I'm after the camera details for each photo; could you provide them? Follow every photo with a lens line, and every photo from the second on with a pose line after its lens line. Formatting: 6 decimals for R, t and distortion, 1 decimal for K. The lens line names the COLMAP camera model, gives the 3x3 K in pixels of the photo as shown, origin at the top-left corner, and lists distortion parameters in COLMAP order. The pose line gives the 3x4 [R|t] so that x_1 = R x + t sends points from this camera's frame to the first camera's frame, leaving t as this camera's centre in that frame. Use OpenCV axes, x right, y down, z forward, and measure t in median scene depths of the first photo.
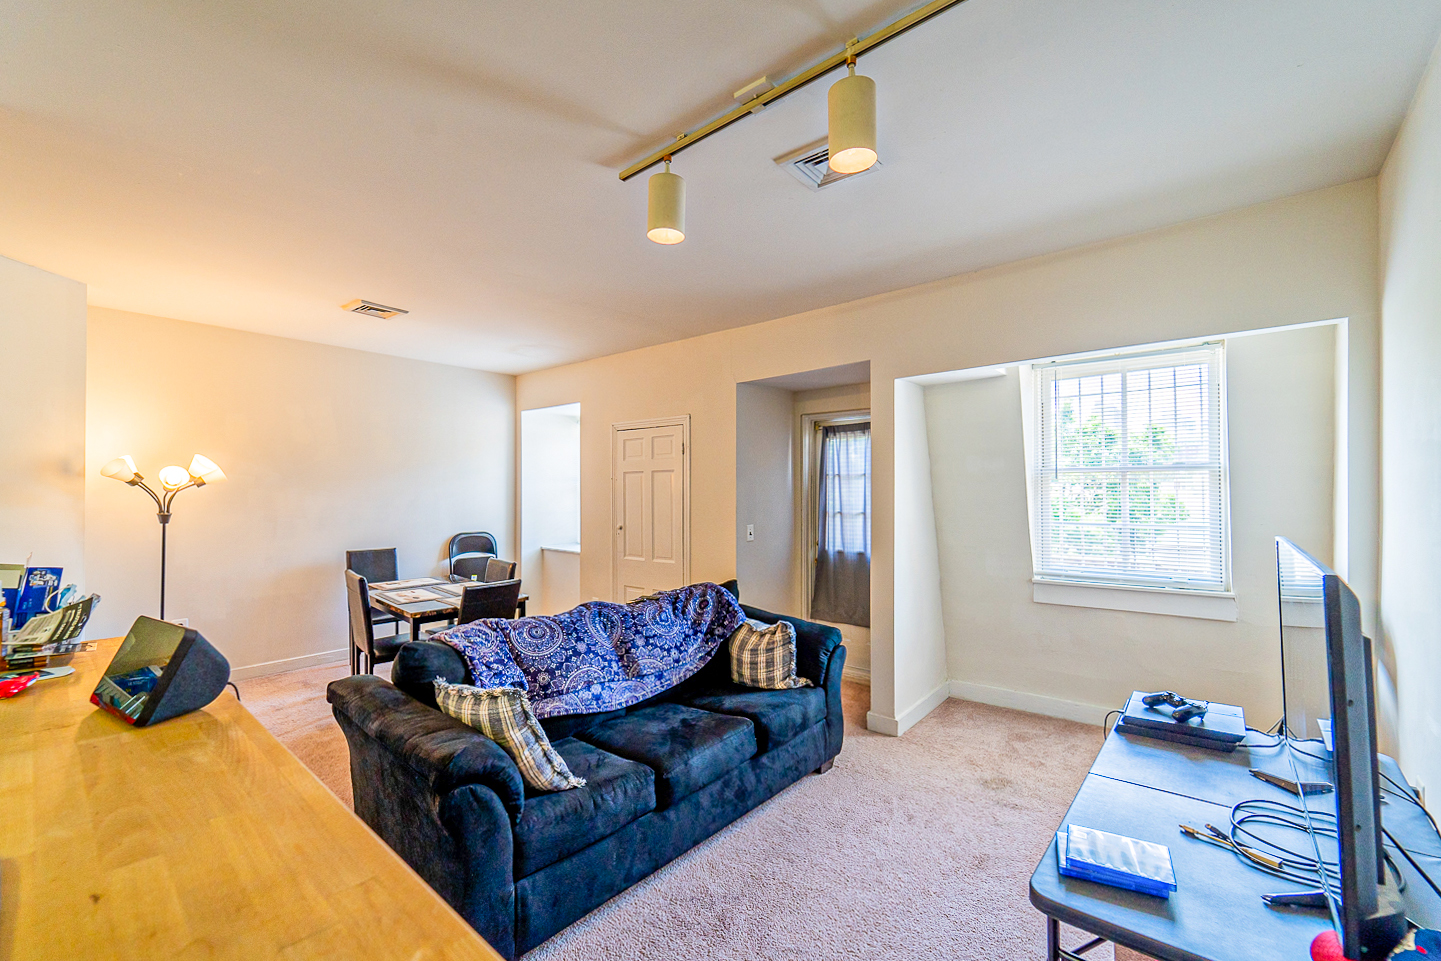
lens RADIAL K [[574.0, 0, 720.5], [0, 574.0, 480.5], [0, 0, 1]] dist [0.110149, 0.000006]
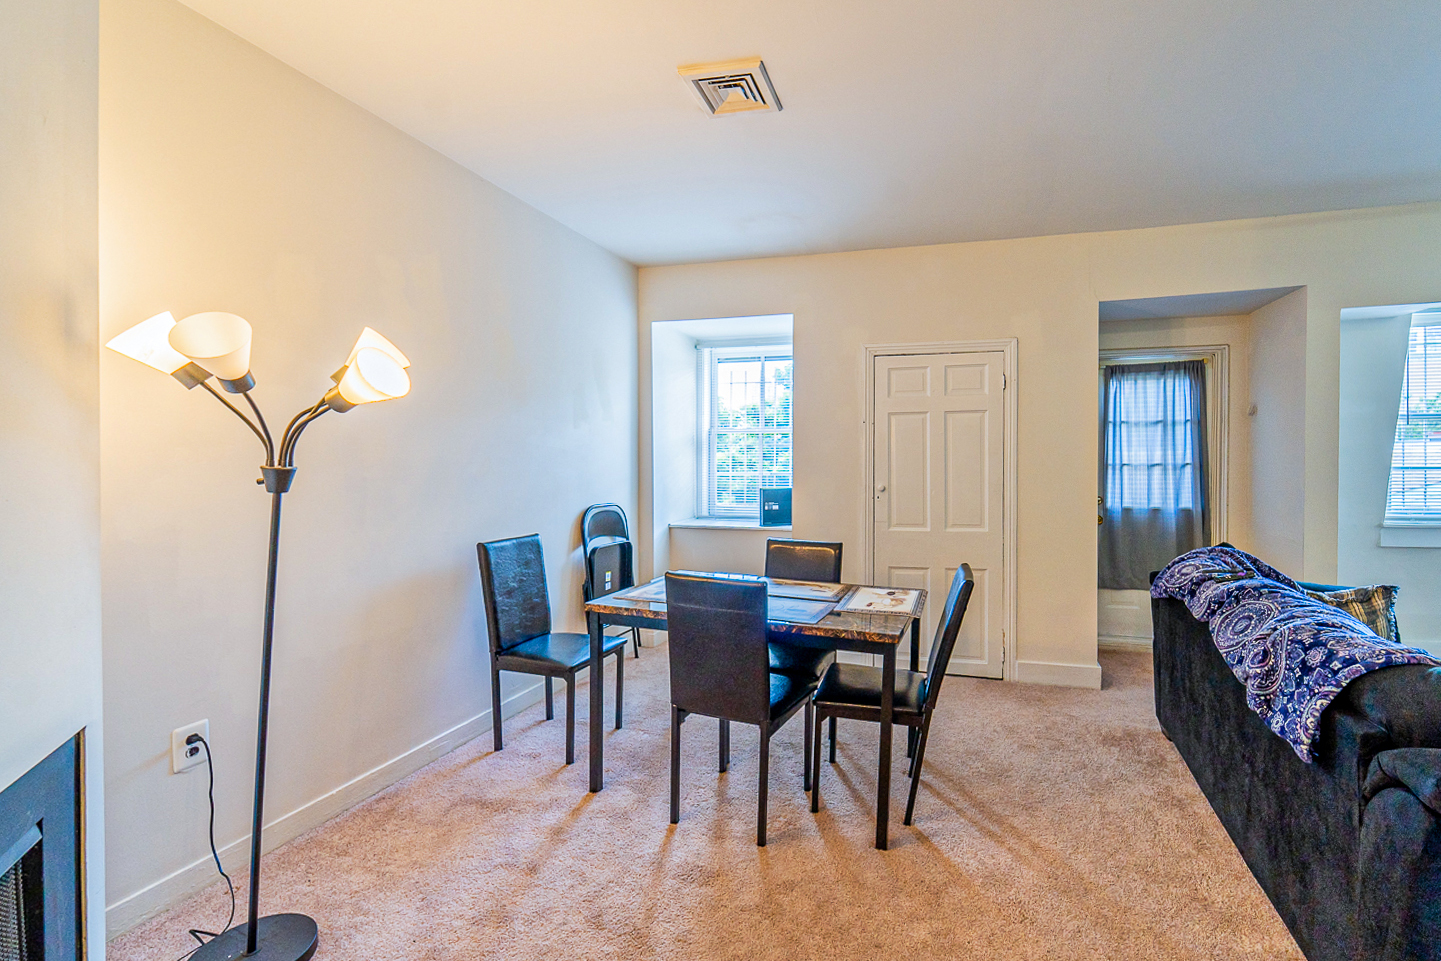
lens RADIAL K [[602.9, 0, 720.8], [0, 602.9, 458.0], [0, 0, 1]] dist [0.076600, 0.000016]
pose [[0.873827, -0.002254, 0.486232, -0.797889], [-0.005177, 0.999889, 0.013938, 0.035839], [-0.486209, -0.014696, 0.873719, 0.466997]]
